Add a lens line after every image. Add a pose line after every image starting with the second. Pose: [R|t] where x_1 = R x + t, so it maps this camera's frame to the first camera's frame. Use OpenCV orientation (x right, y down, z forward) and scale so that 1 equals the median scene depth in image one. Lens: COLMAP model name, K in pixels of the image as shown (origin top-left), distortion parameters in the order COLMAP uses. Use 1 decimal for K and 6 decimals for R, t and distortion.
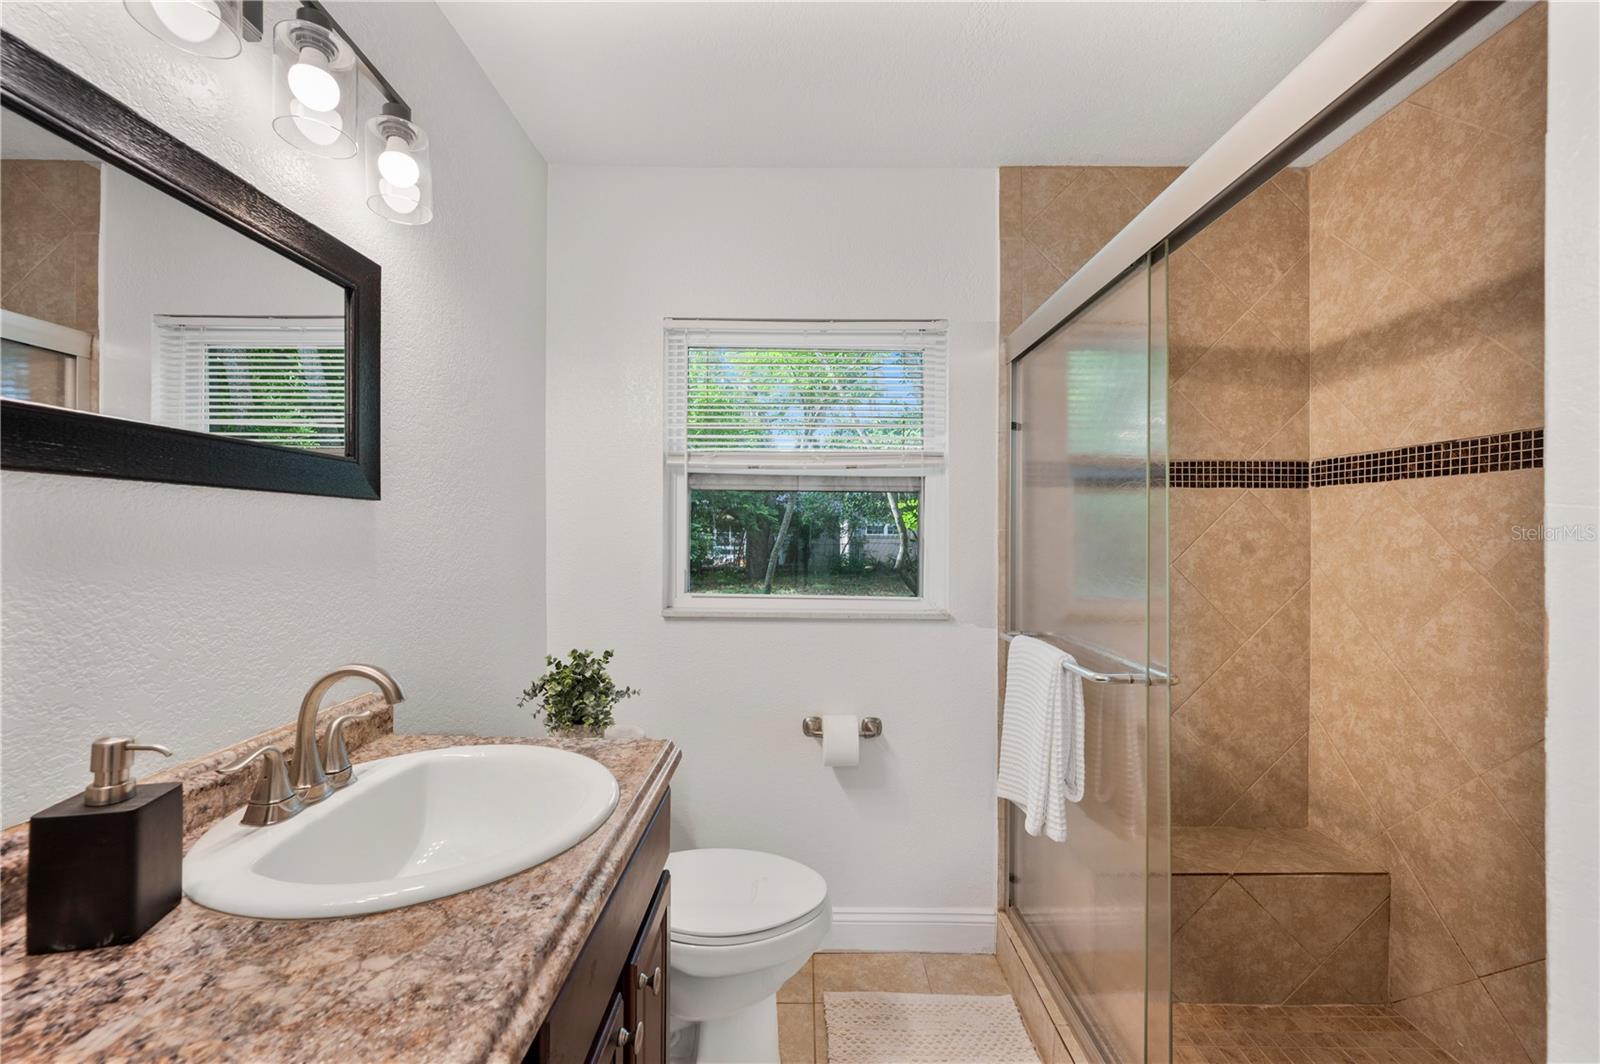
lens RADIAL K [[629.8, 0, 802.1], [0, 629.8, 540.2], [0, 0, 1]] dist [-0.000843, 0.000038]
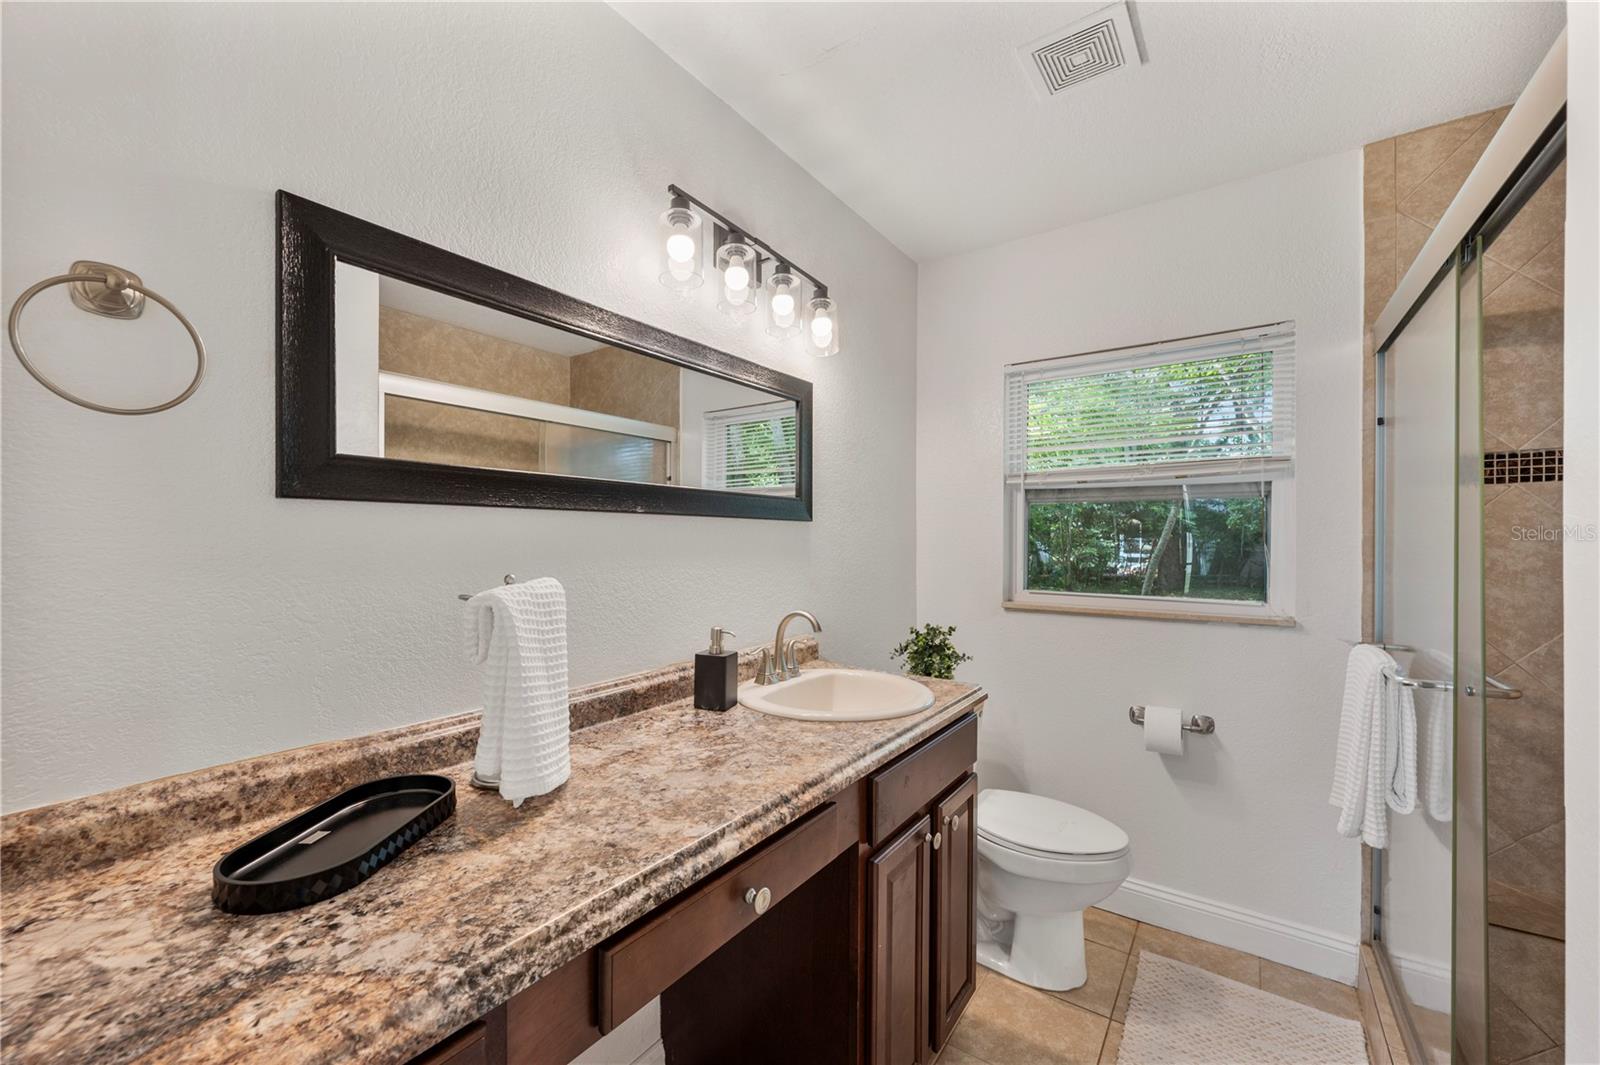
lens RADIAL K [[633.6, 0, 800.1], [0, 633.6, 540.5], [0, 0, 1]] dist [0.000335, 0.000208]
pose [[0.815376, -0.004930, -0.578910, 0.293594], [-0.001205, 0.999947, -0.010212, 0.004960], [0.578930, 0.009025, 0.815327, -0.414048]]
